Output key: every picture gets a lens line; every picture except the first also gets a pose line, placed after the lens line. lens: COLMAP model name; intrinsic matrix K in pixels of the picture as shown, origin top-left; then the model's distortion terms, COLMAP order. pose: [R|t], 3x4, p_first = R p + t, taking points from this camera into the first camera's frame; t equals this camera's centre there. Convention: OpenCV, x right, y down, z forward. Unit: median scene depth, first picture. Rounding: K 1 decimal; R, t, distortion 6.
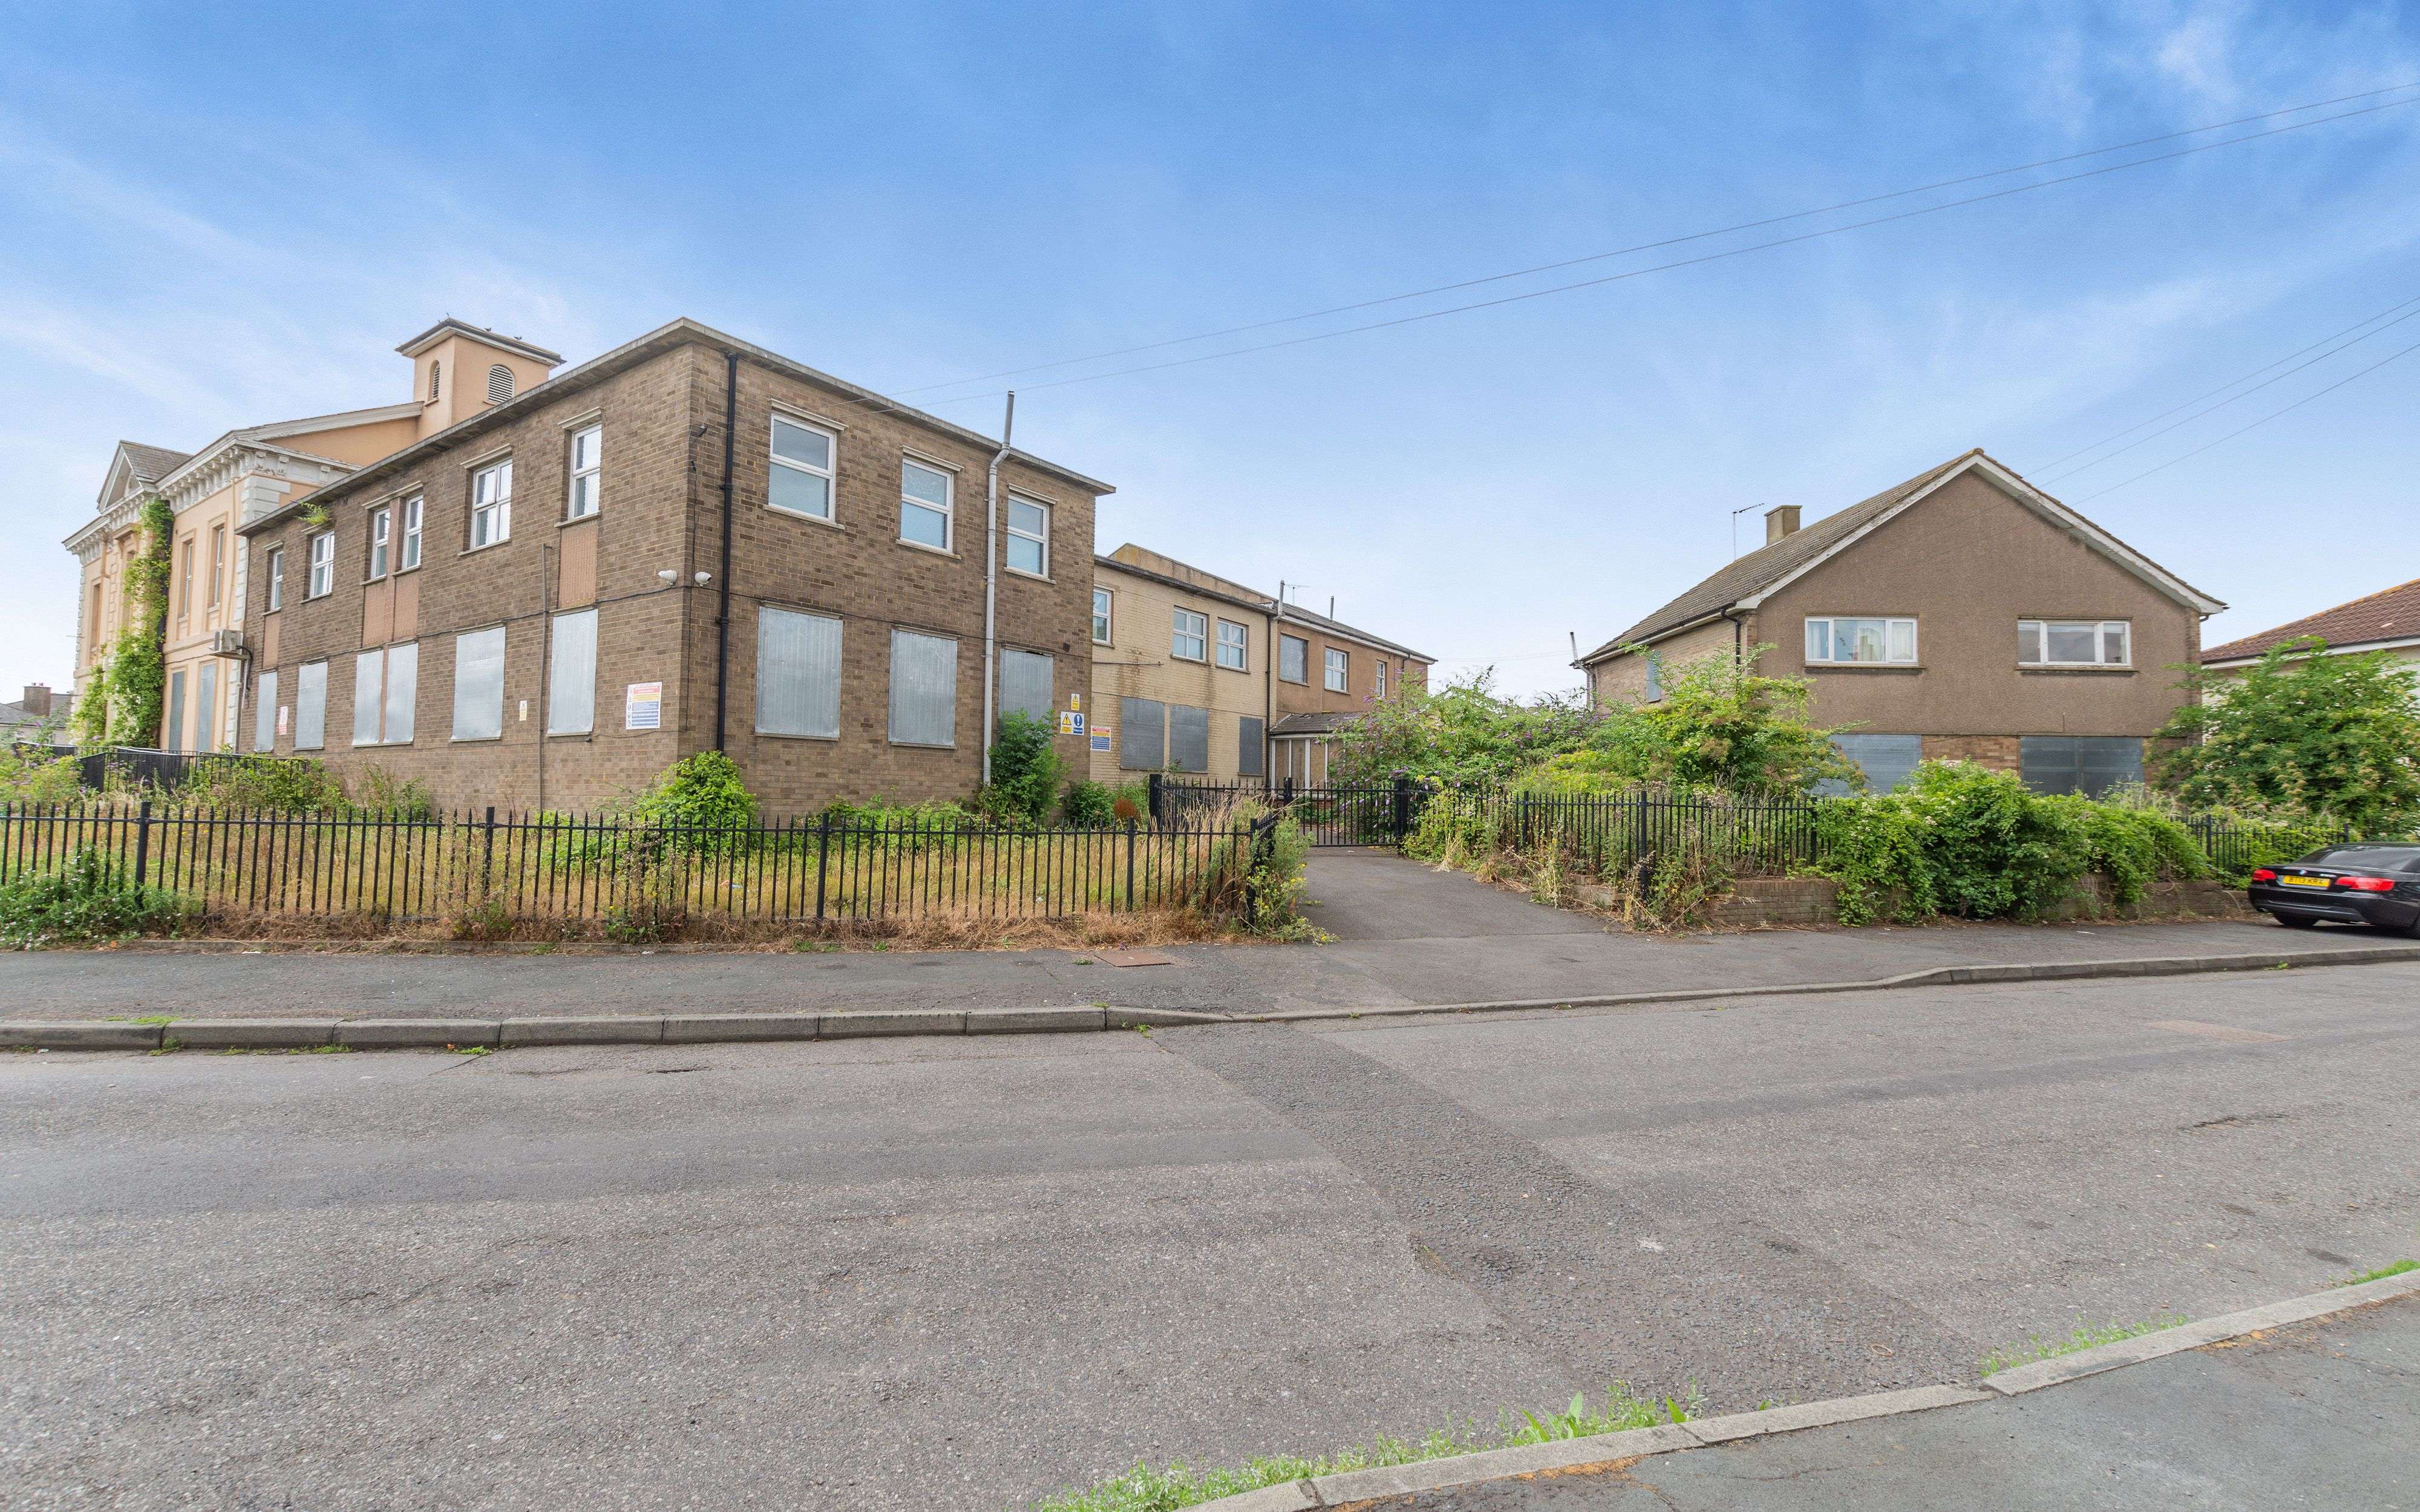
lens RADIAL K [[1084.1, 0, 1211.9], [0, 1084.1, 593.7], [0, 0, 1]] dist [0.000602, -0.000244]
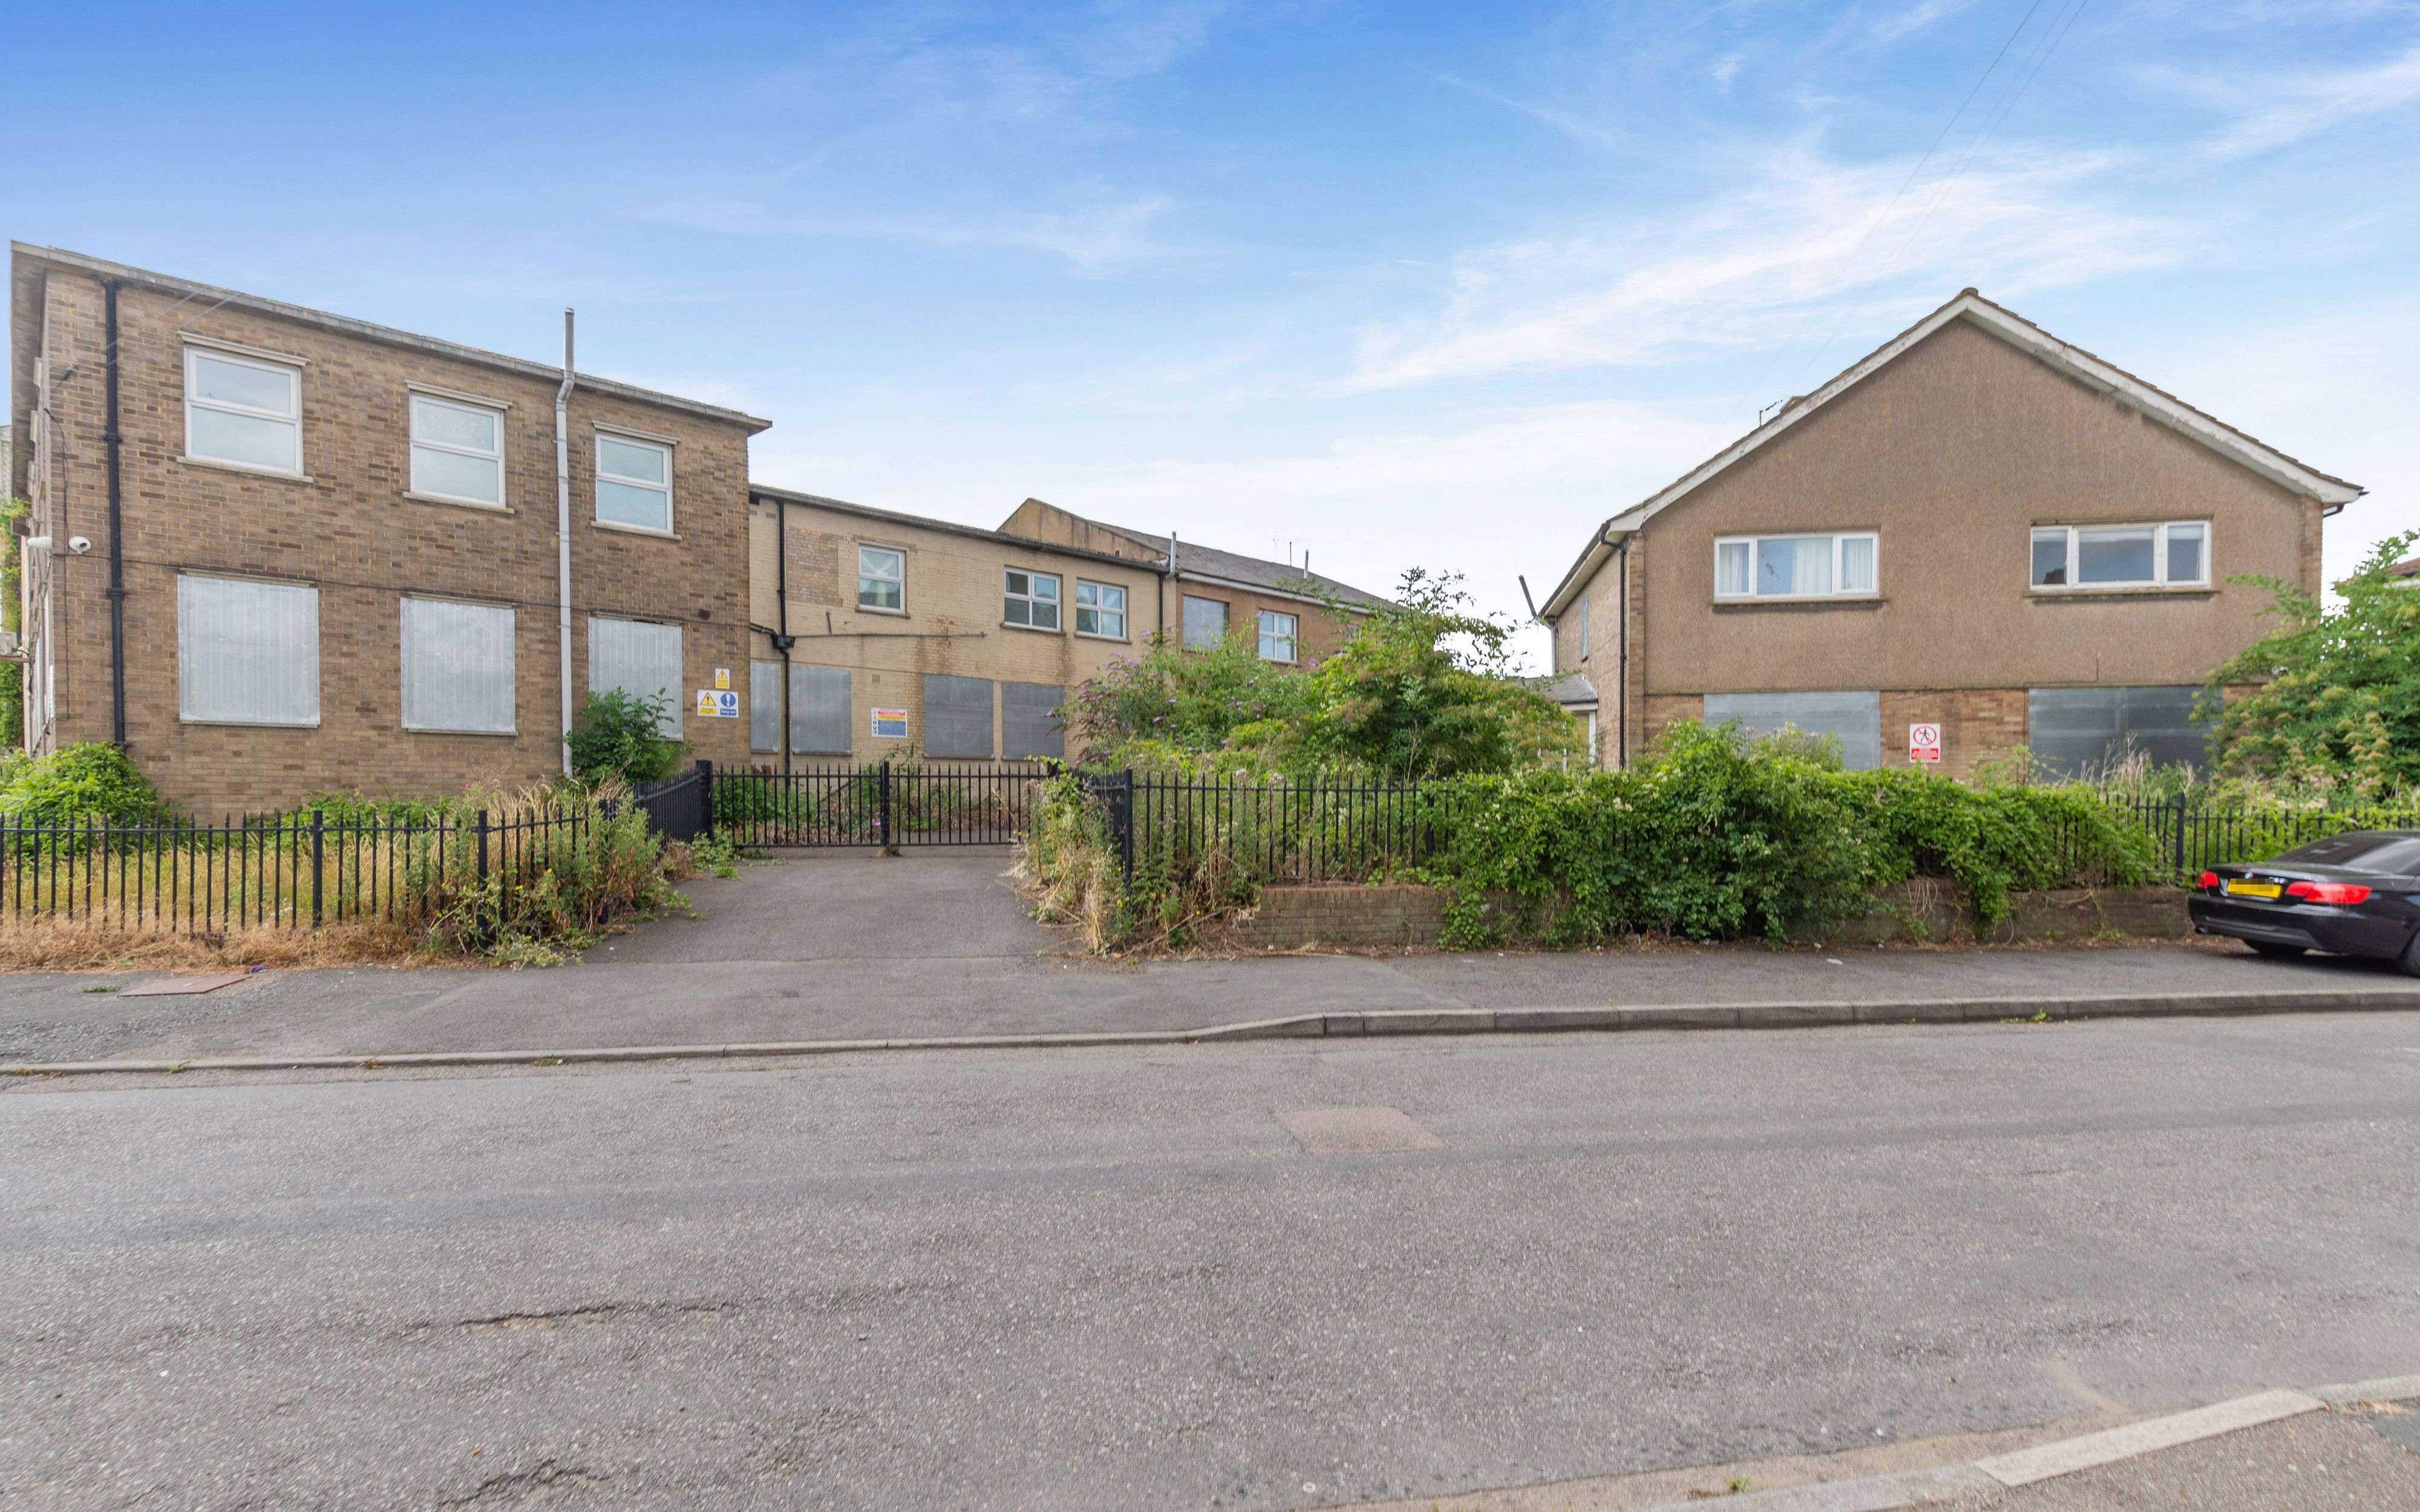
lens RADIAL K [[1210.7, 0, 1210.2], [0, 1210.7, 652.4], [0, 0, 1]] dist [-0.000403, -0.000469]
pose [[0.983754, -0.033705, -0.176328, 0.462922], [0.045799, 0.996835, 0.064976, 0.039795], [0.173580, -0.071996, 0.982185, 0.156656]]
